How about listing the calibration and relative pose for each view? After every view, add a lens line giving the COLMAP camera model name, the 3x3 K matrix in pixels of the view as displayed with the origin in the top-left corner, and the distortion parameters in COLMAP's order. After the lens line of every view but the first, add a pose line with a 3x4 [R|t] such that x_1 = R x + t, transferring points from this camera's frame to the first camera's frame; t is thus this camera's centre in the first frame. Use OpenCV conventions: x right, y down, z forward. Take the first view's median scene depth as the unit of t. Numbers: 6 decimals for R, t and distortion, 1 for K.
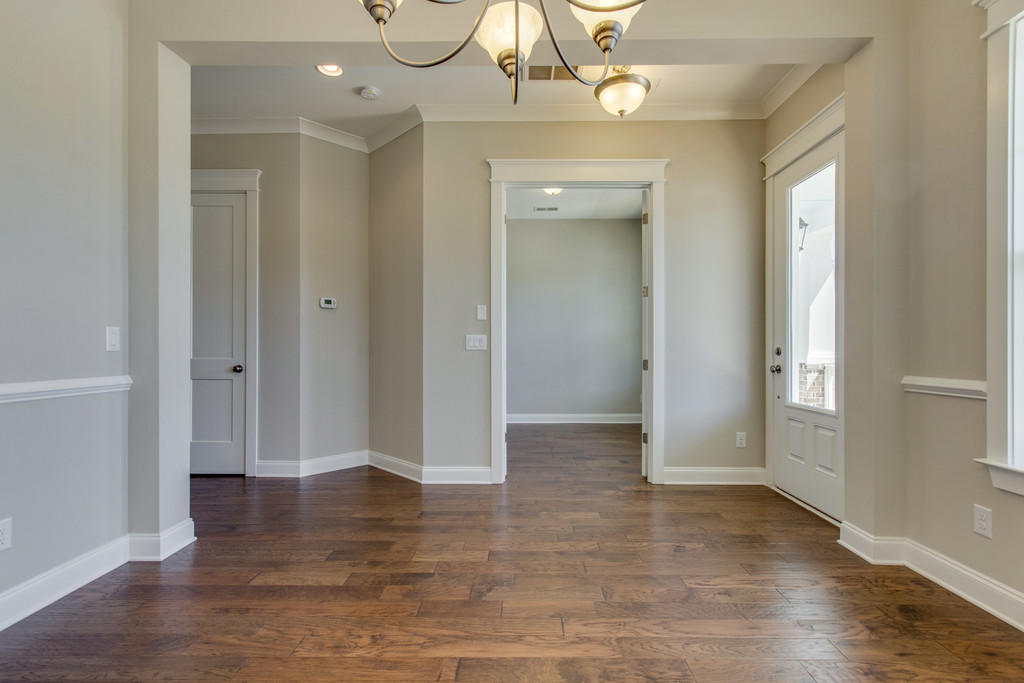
lens RADIAL K [[476.1, 0, 521.5], [0, 476.1, 348.7], [0, 0, 1]] dist [-0.002386, -0.000075]
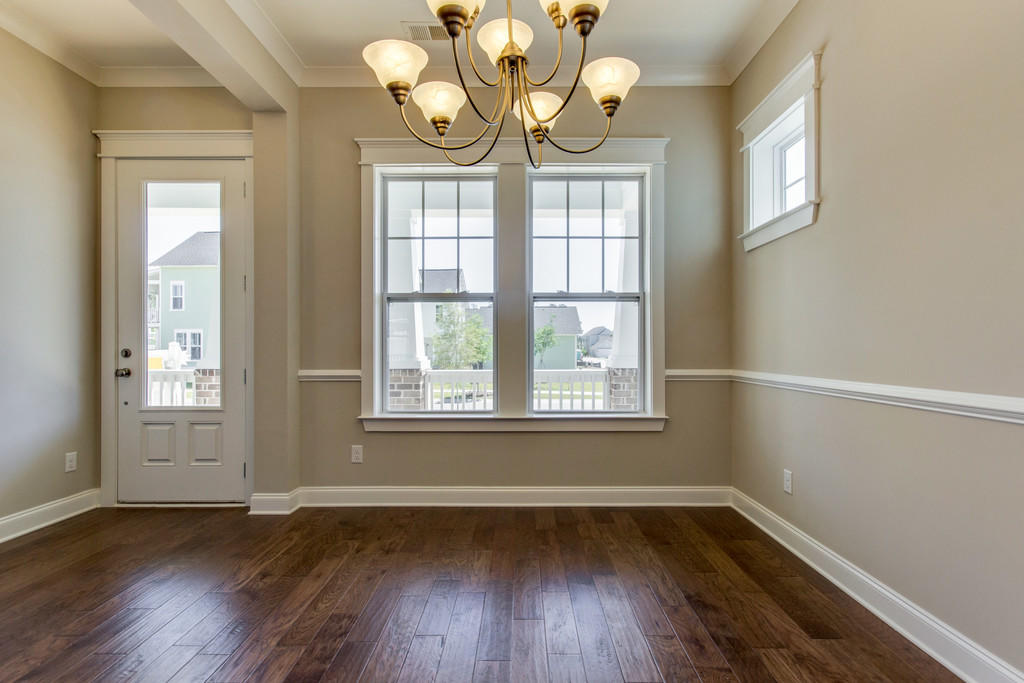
lens RADIAL K [[432.8, 0, 547.6], [0, 432.8, 349.3], [0, 0, 1]] dist [0.001563, 0.000200]
pose [[-0.015466, 0.001287, 0.999880, -0.422398], [0.000366, 0.999999, -0.001281, -0.001048], [-0.999880, 0.000346, -0.015466, 0.273616]]
